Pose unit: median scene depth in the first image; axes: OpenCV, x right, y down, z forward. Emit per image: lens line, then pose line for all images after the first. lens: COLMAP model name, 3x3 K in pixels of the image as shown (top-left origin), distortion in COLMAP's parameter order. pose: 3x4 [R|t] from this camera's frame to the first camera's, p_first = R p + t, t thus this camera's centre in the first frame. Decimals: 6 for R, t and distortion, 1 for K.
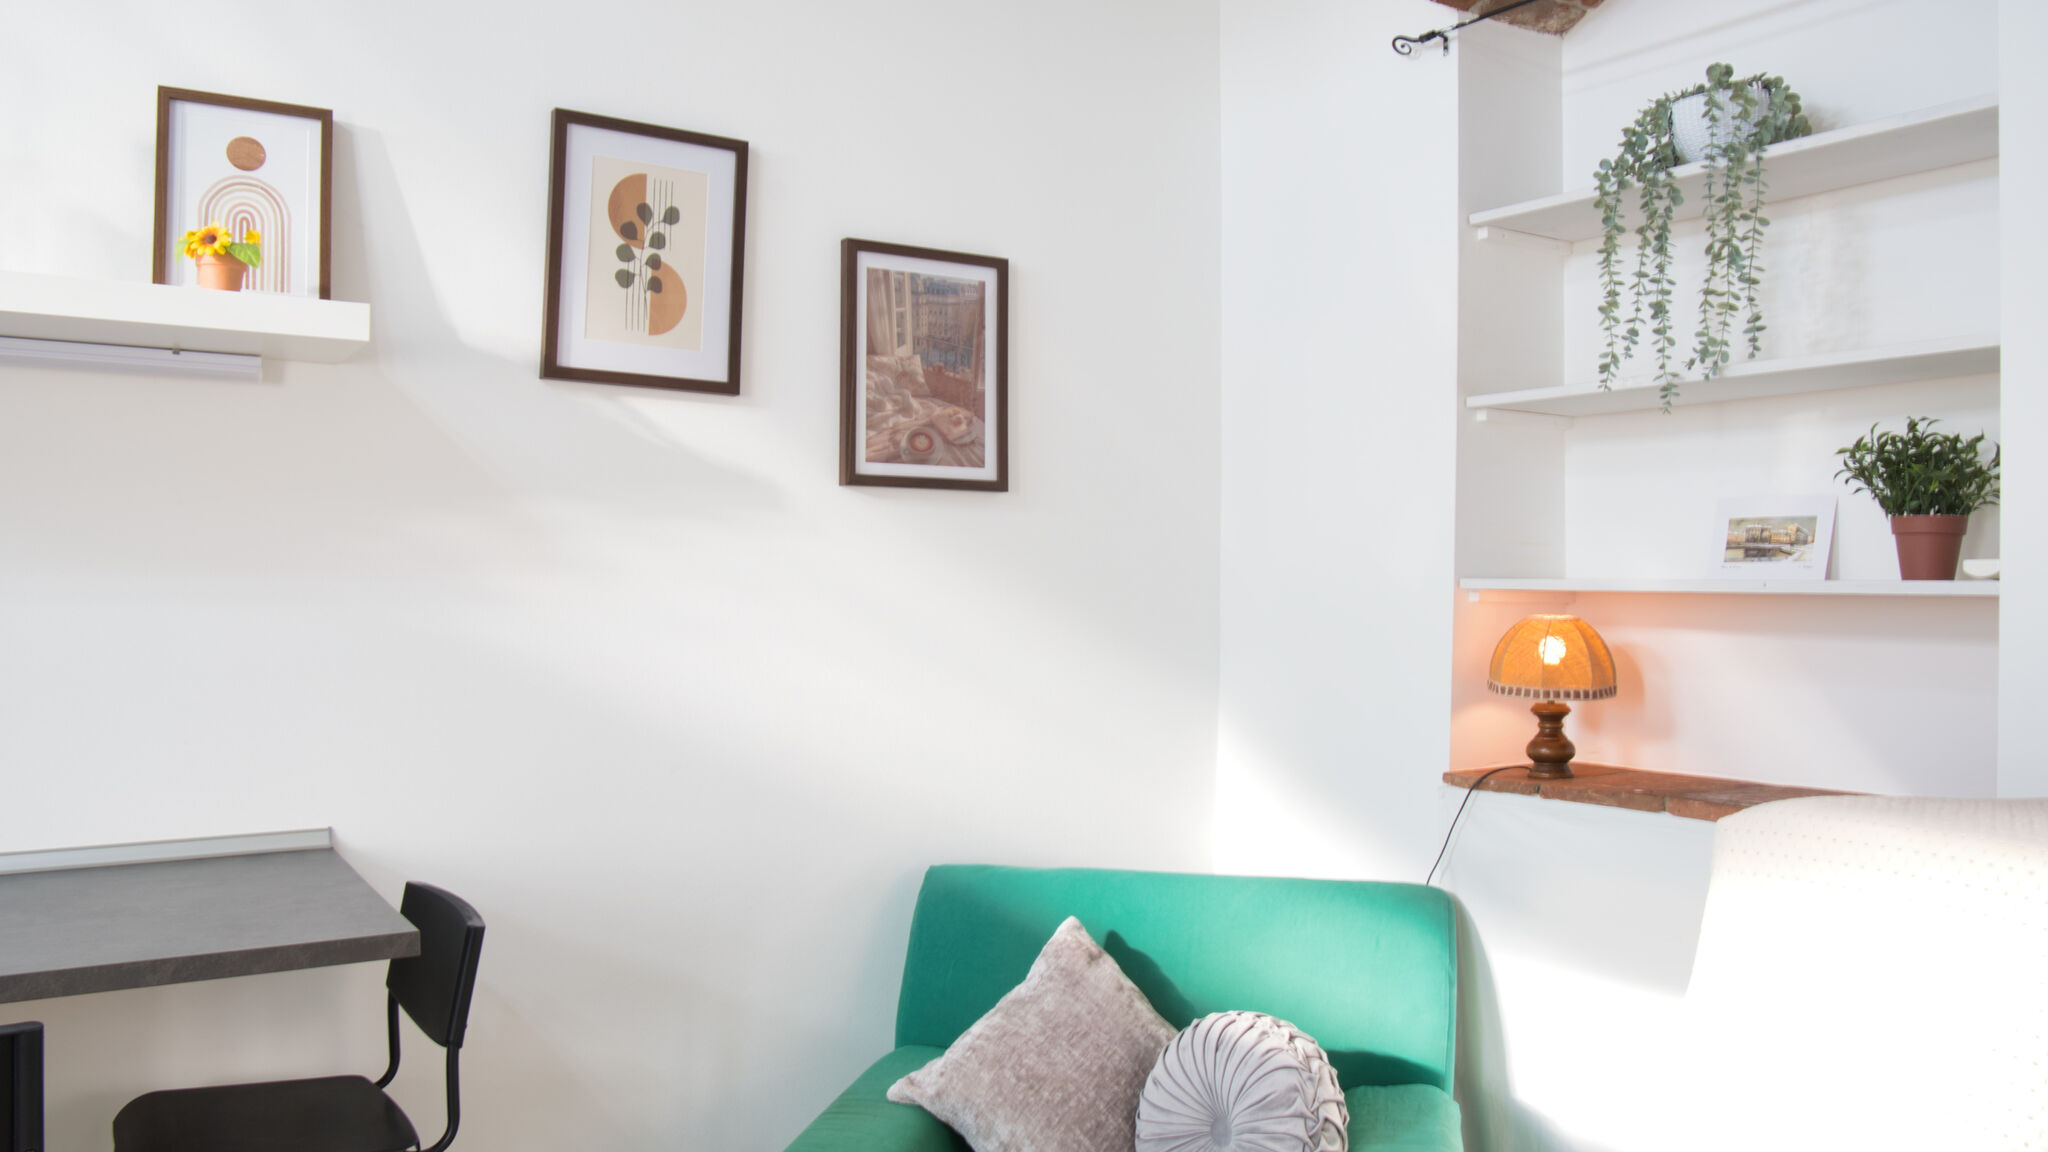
lens RADIAL K [[1608.6, 0, 1031.5], [0, 1608.6, 571.8], [0, 0, 1]] dist [-0.145010, 0.131398]
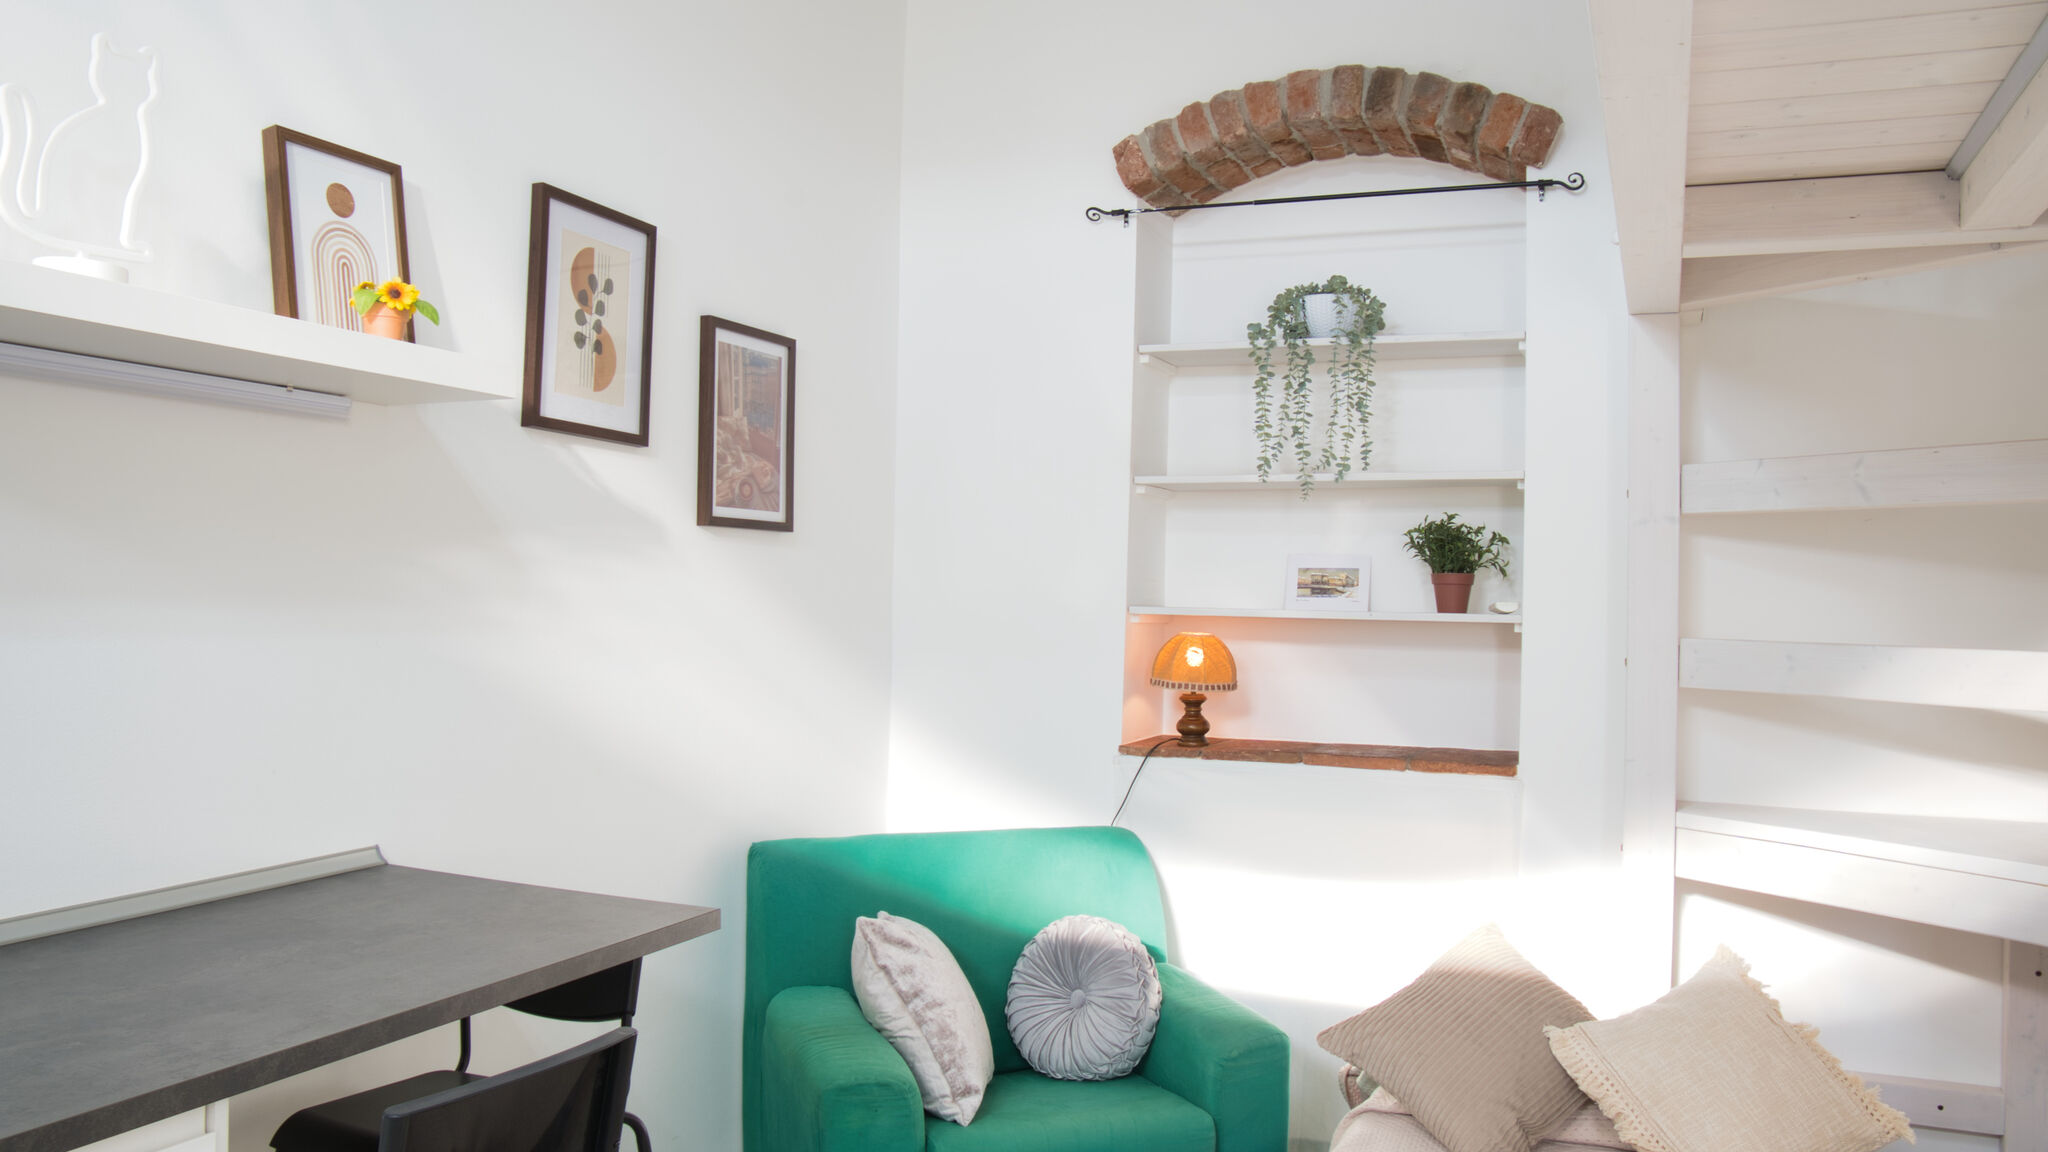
lens RADIAL K [[1540.8, 0, 1042.4], [0, 1540.8, 574.1], [0, 0, 1]] dist [-0.141291, 0.114790]
pose [[0.827277, 0.013664, 0.561629, -0.587691], [-0.015722, 0.999876, -0.001168, -0.022358], [-0.561575, -0.007864, 0.827389, -0.077693]]
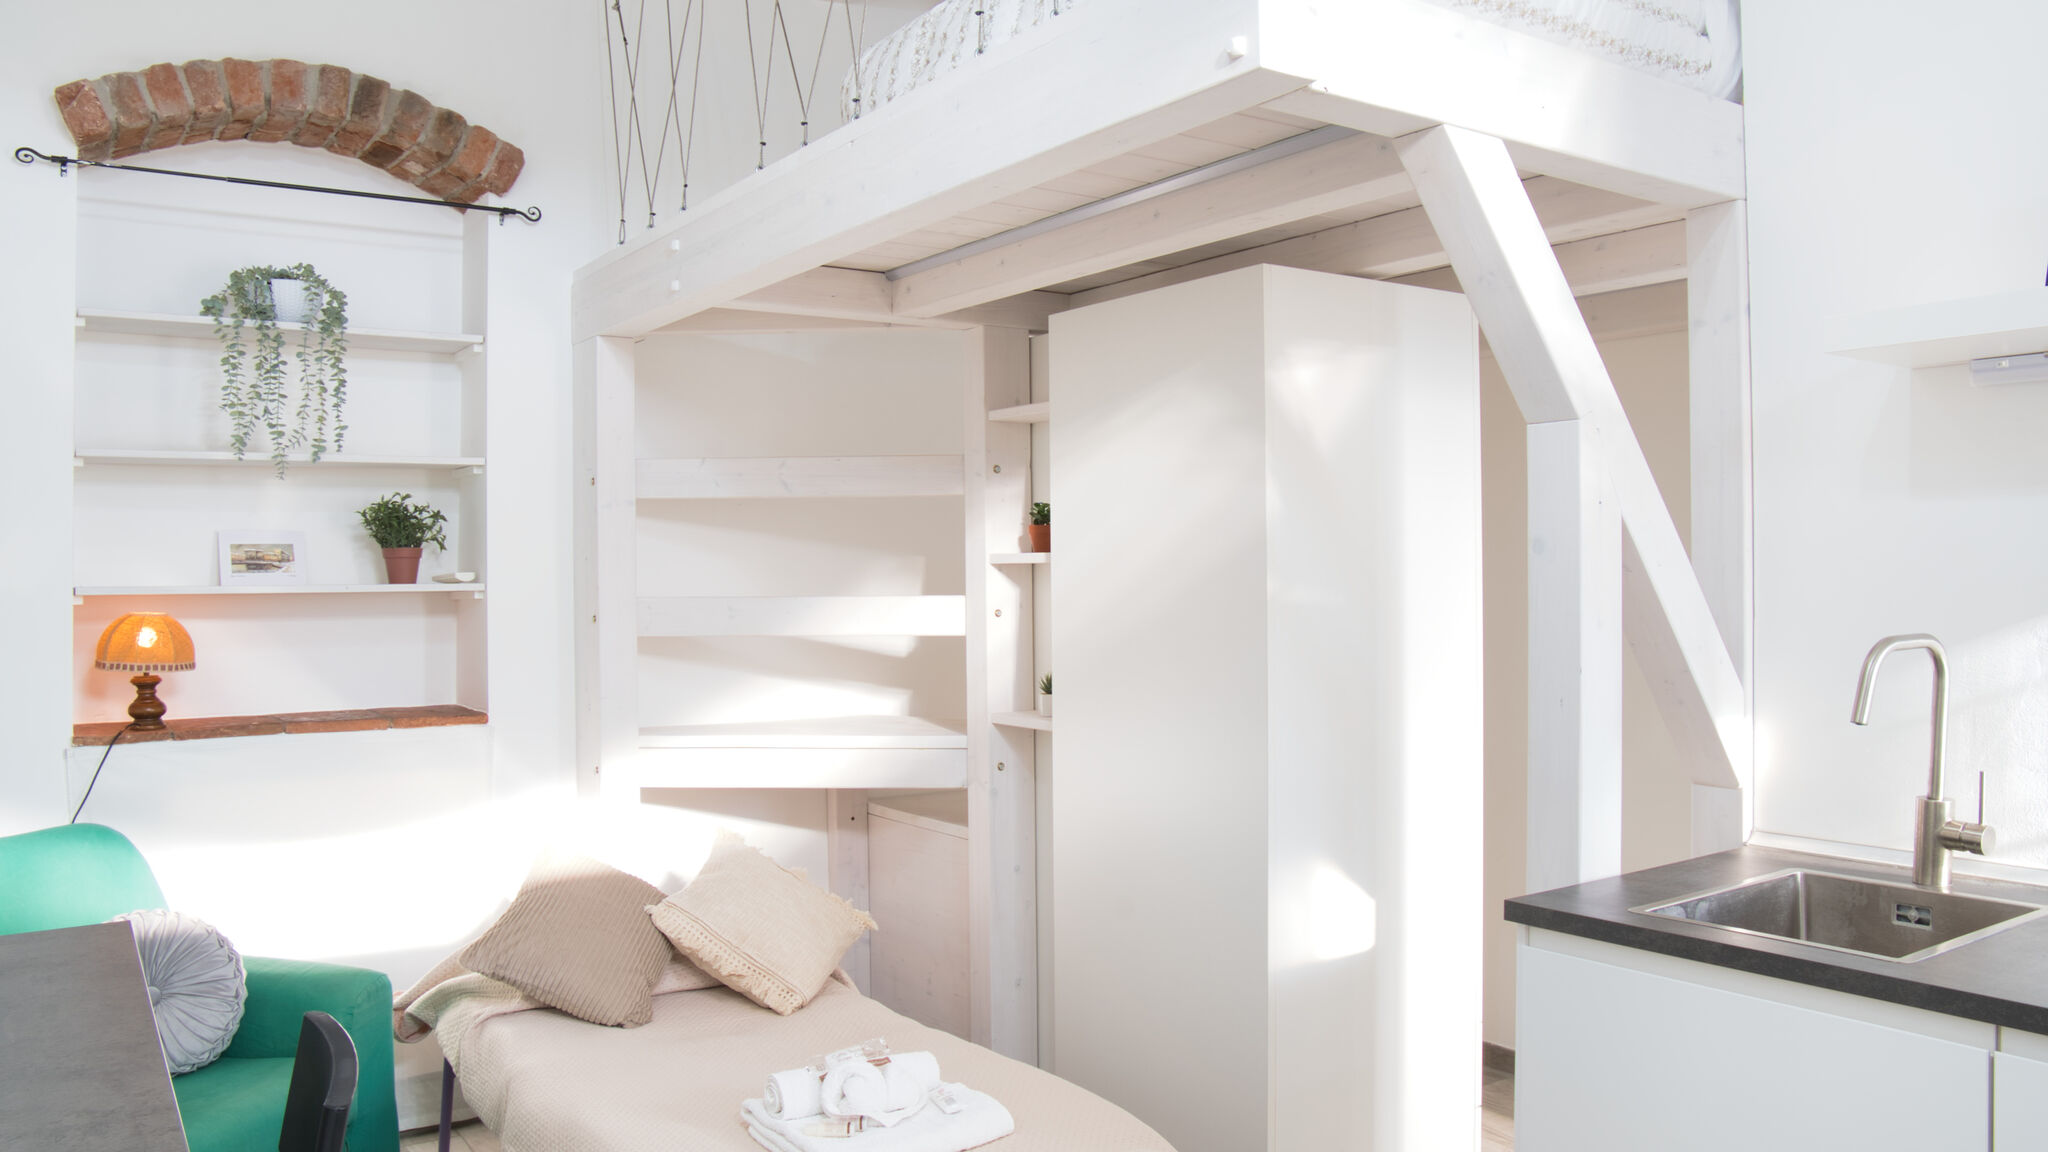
lens RADIAL K [[1540.8, 0, 1042.4], [0, 1540.8, 574.1], [0, 0, 1]] dist [-0.141291, 0.114790]
pose [[-0.023874, -0.012388, 0.999638, -1.021887], [-0.001114, 0.999923, 0.012365, -0.023635], [-0.999714, -0.000819, -0.023886, 0.253802]]
